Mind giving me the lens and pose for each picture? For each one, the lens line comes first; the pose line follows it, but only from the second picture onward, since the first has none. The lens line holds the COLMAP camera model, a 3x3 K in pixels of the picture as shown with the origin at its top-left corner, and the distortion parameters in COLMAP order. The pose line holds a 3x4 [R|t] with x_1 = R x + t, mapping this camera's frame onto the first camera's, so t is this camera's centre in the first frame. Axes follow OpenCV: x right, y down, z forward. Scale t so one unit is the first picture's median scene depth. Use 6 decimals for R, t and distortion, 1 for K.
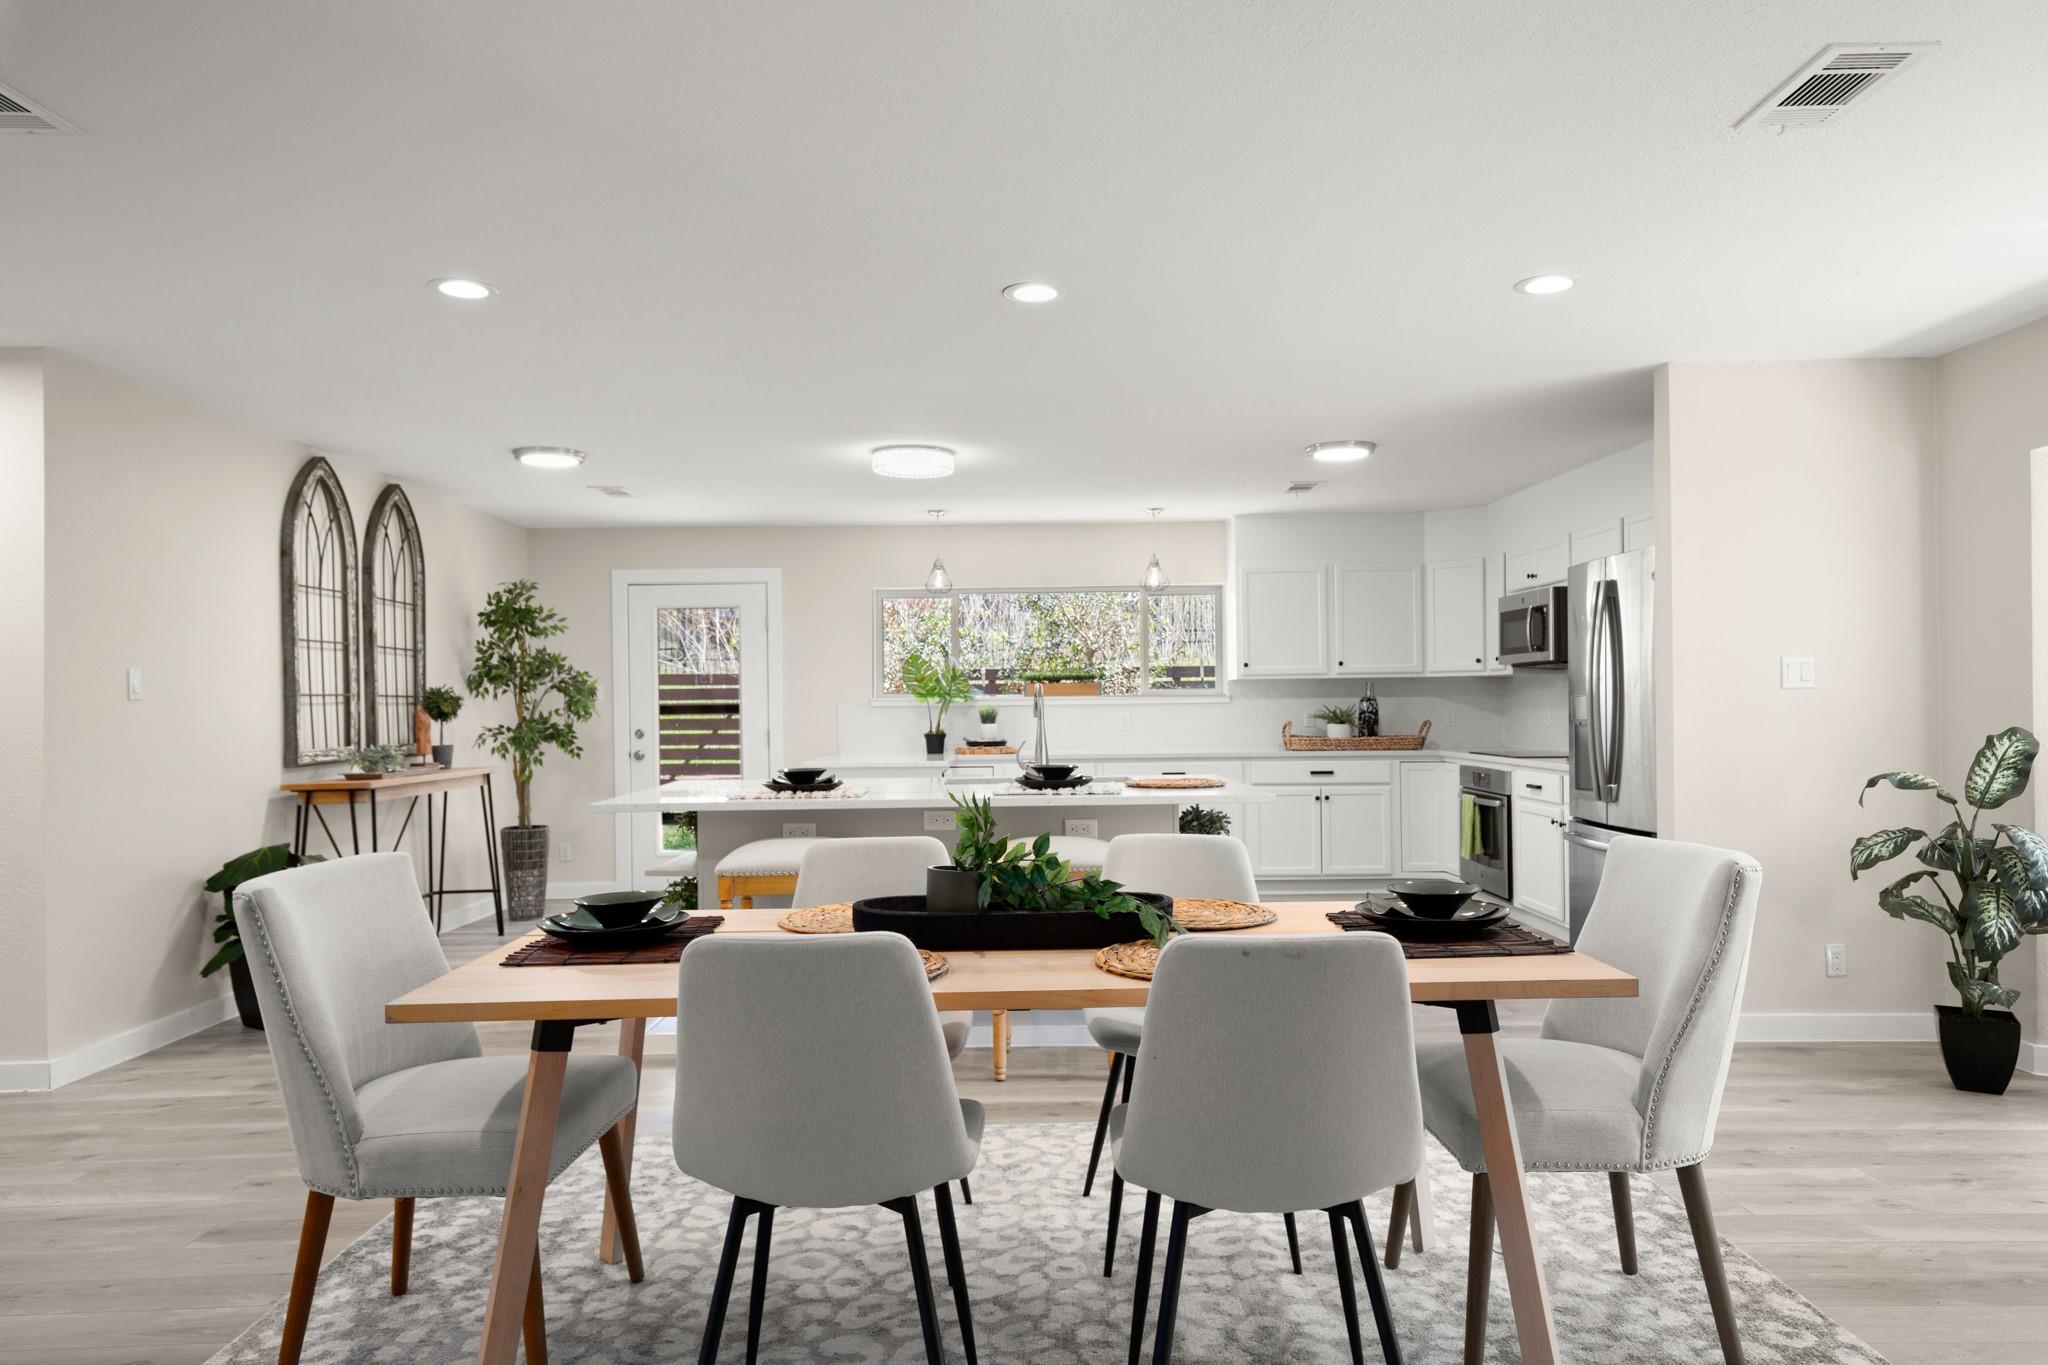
lens RADIAL K [[1347.5, 0, 1029.3], [0, 1347.5, 691.6], [0, 0, 1]] dist [0.026546, -0.003566]
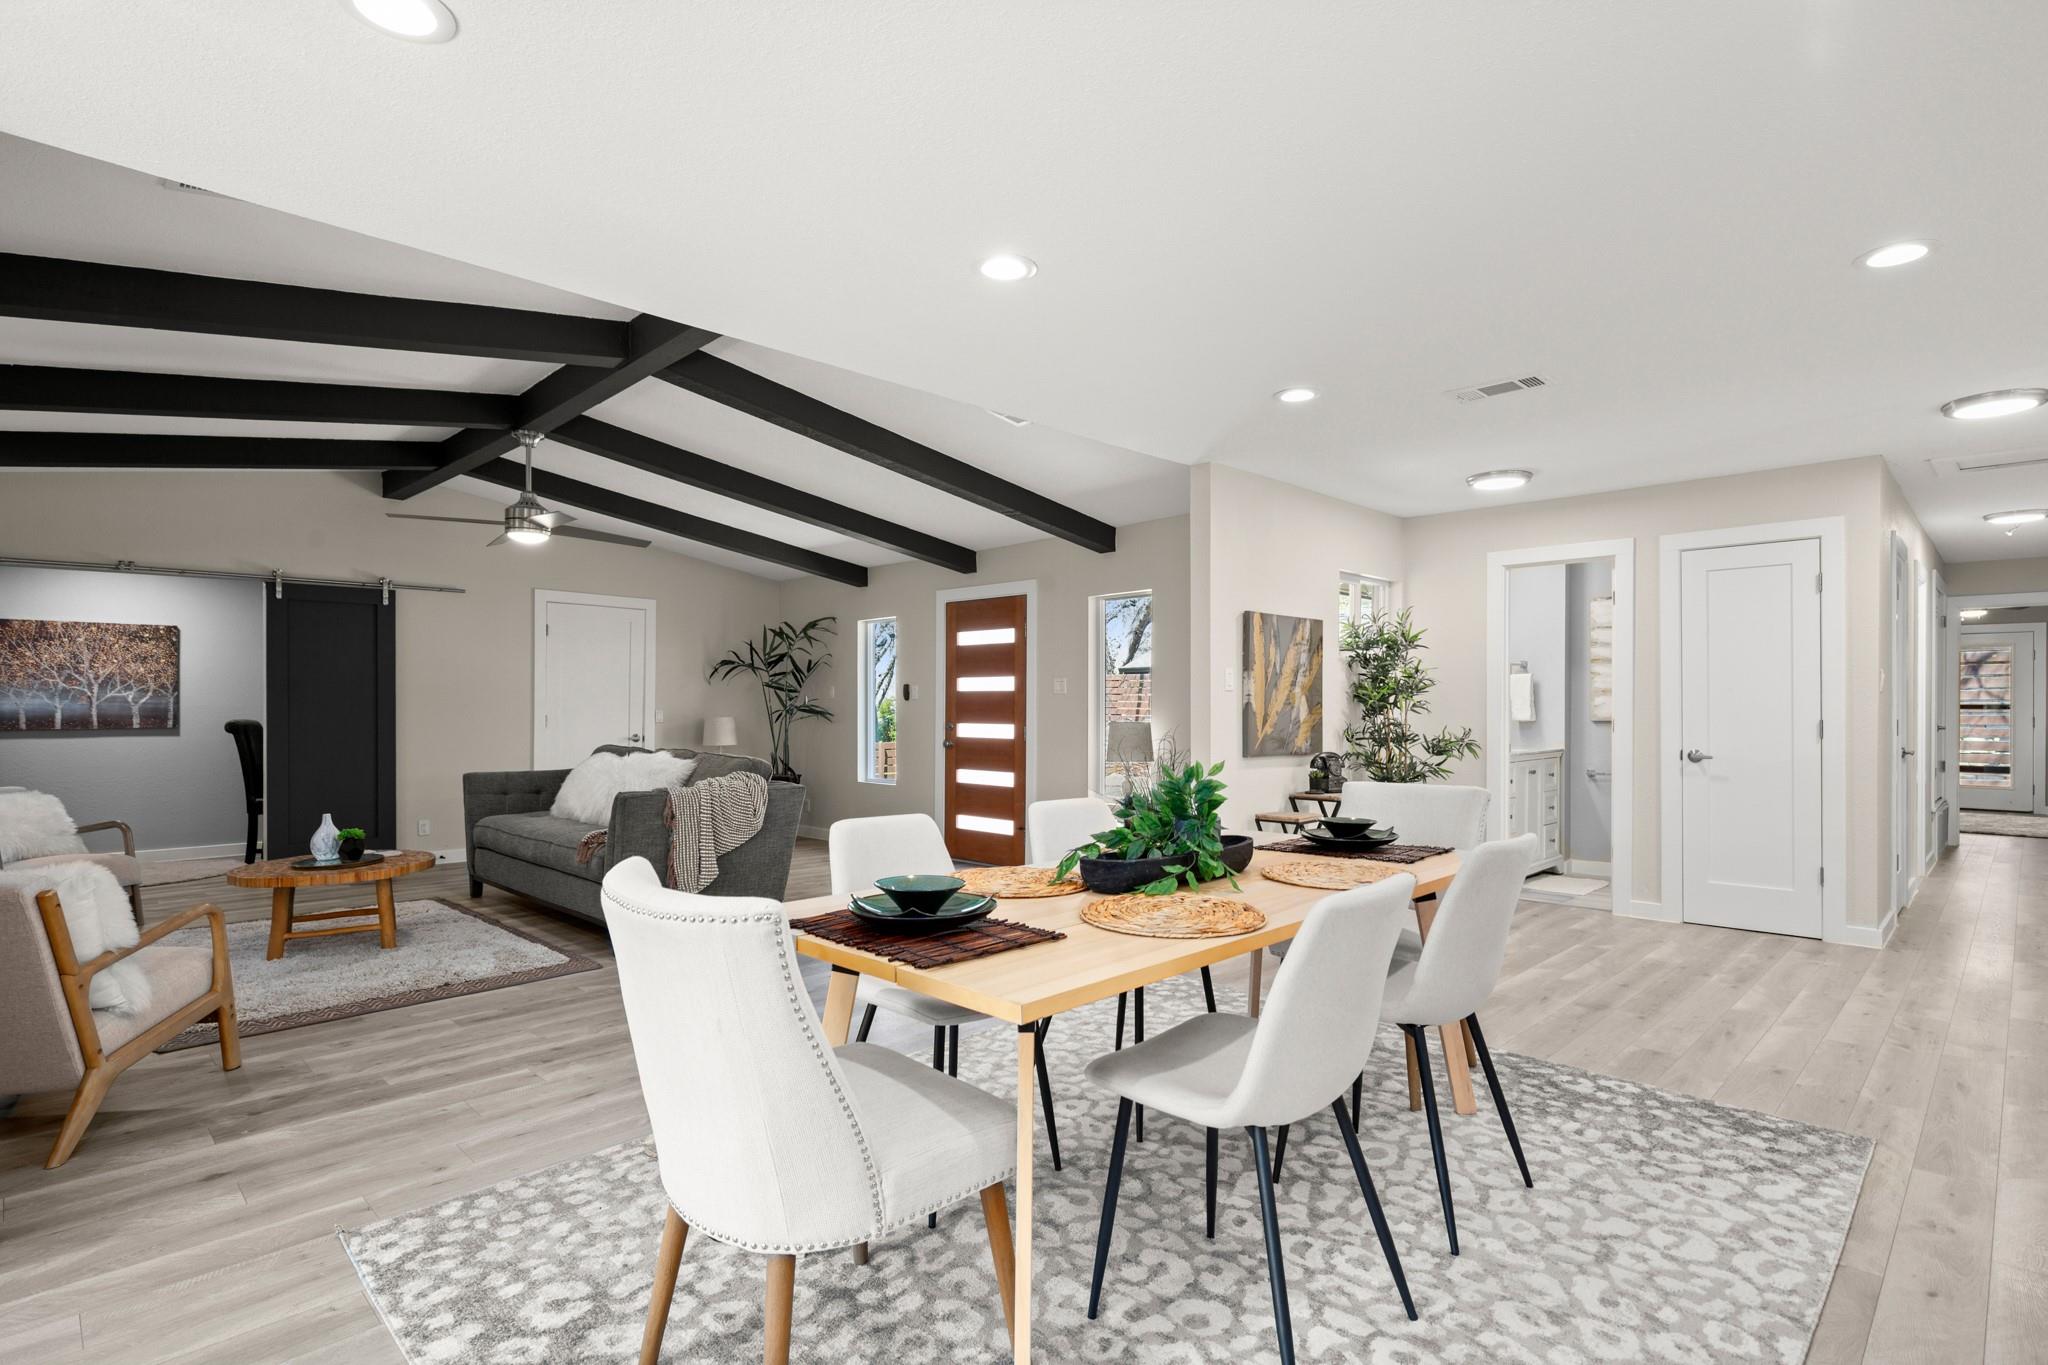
lens RADIAL K [[1019.4, 0, 1032.4], [0, 1019.4, 700.9], [0, 0, 1]] dist [-0.004437, 0.005812]
pose [[-0.716744, 0.012209, -0.697229, 0.263504], [0.016883, 0.999857, 0.000153, 0.004271], [0.697132, -0.011661, -0.716848, 0.551419]]
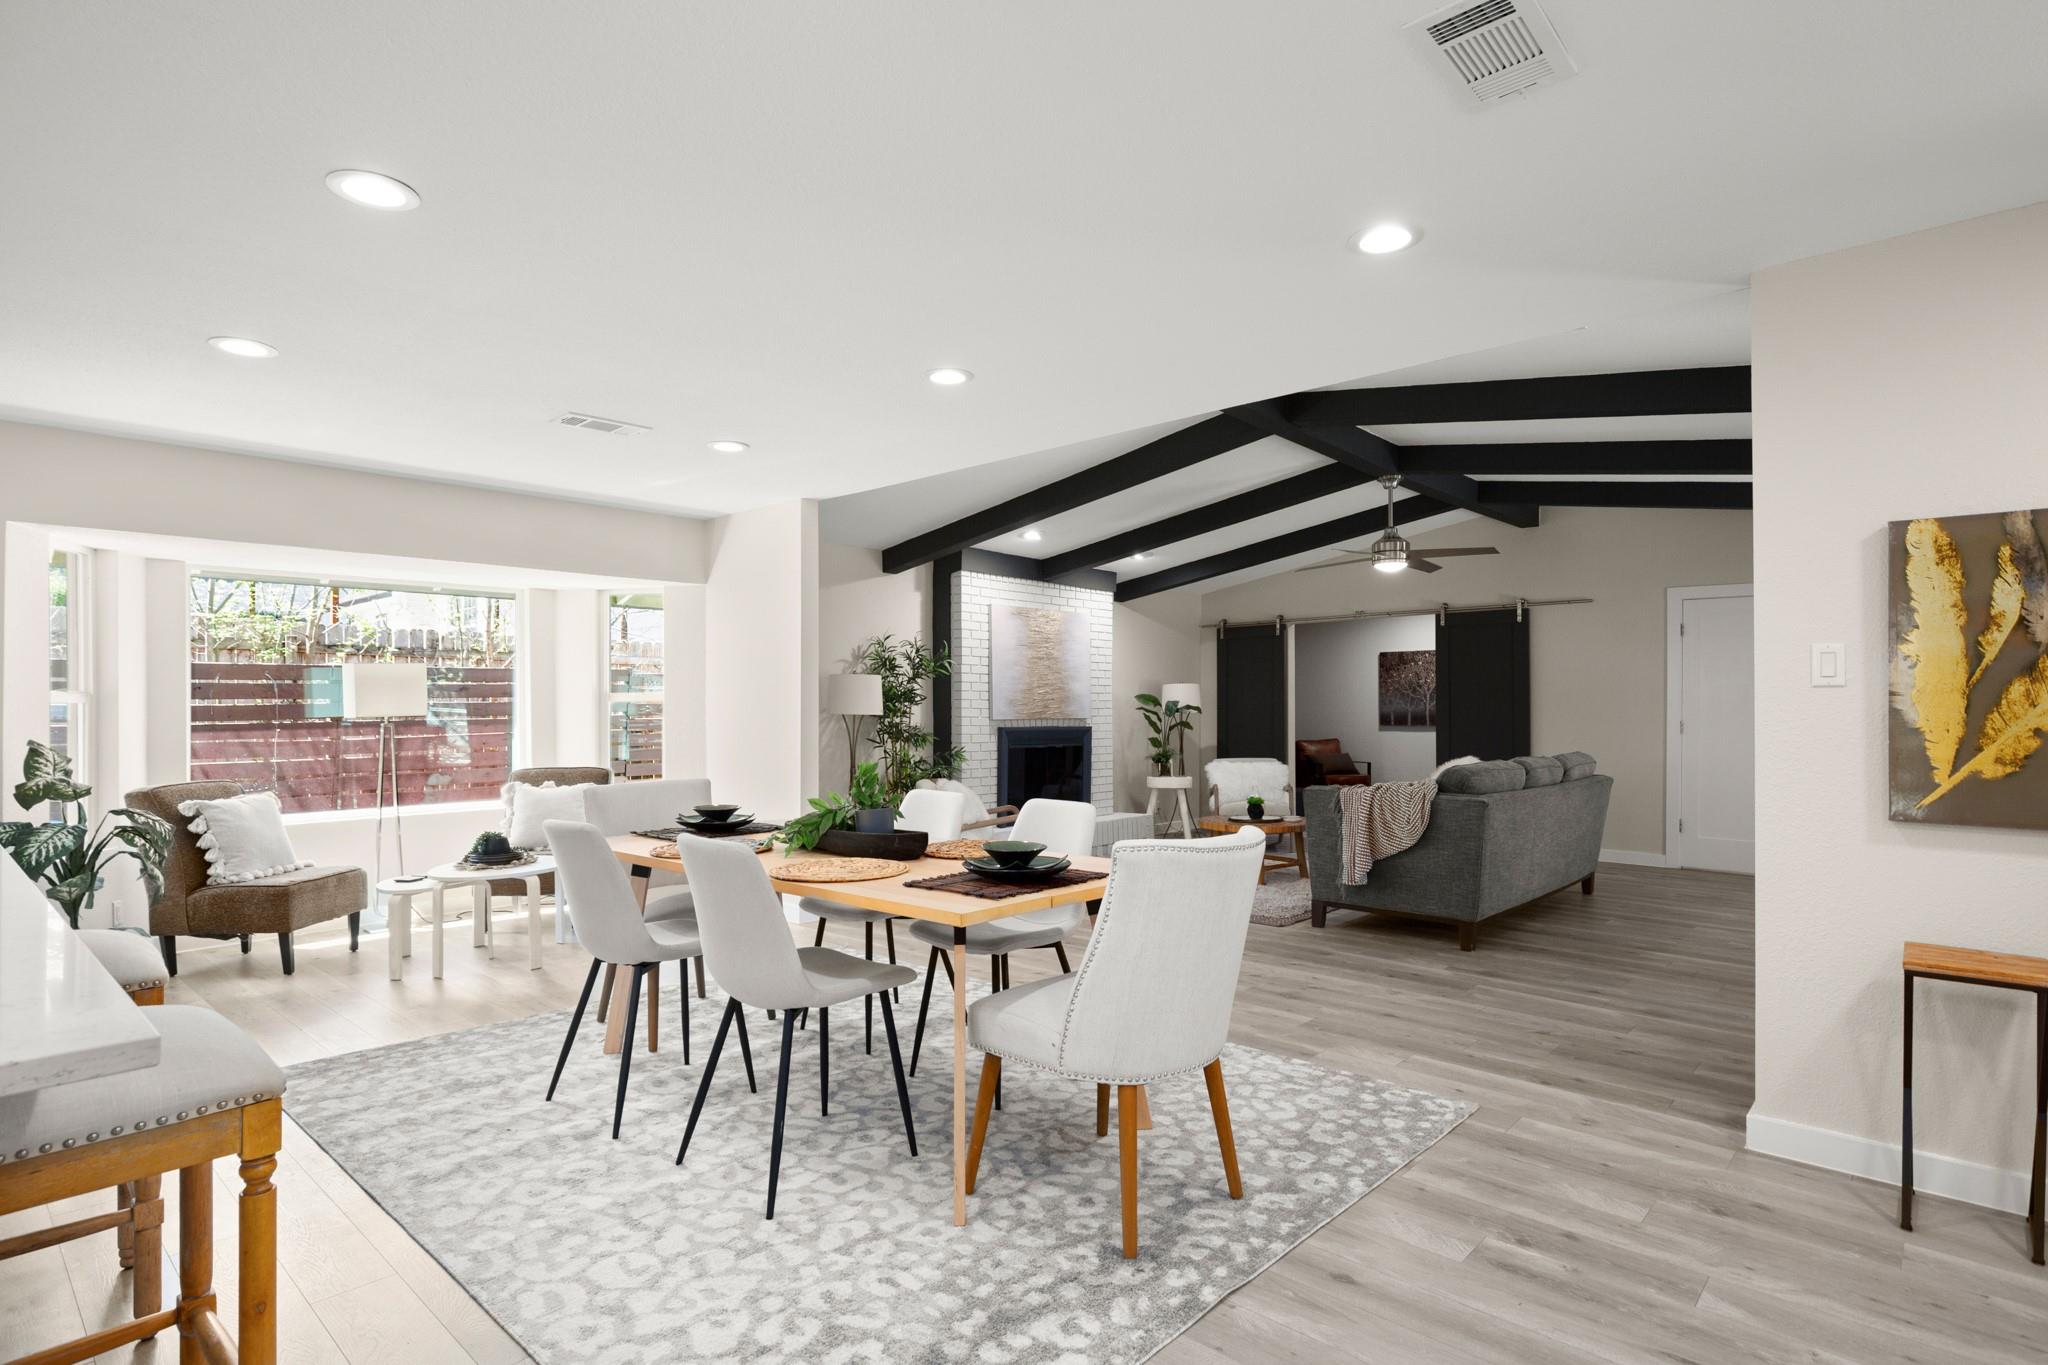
lens RADIAL K [[1019.4, 0, 1039.1], [0, 1019.4, 710.6], [0, 0, 1]] dist [-0.004437, 0.005812]
pose [[-0.730345, 0.014668, 0.682921, -0.352551], [0.007584, 0.999882, -0.013365, 0.010847], [-0.683036, -0.004582, -0.730370, 0.599883]]
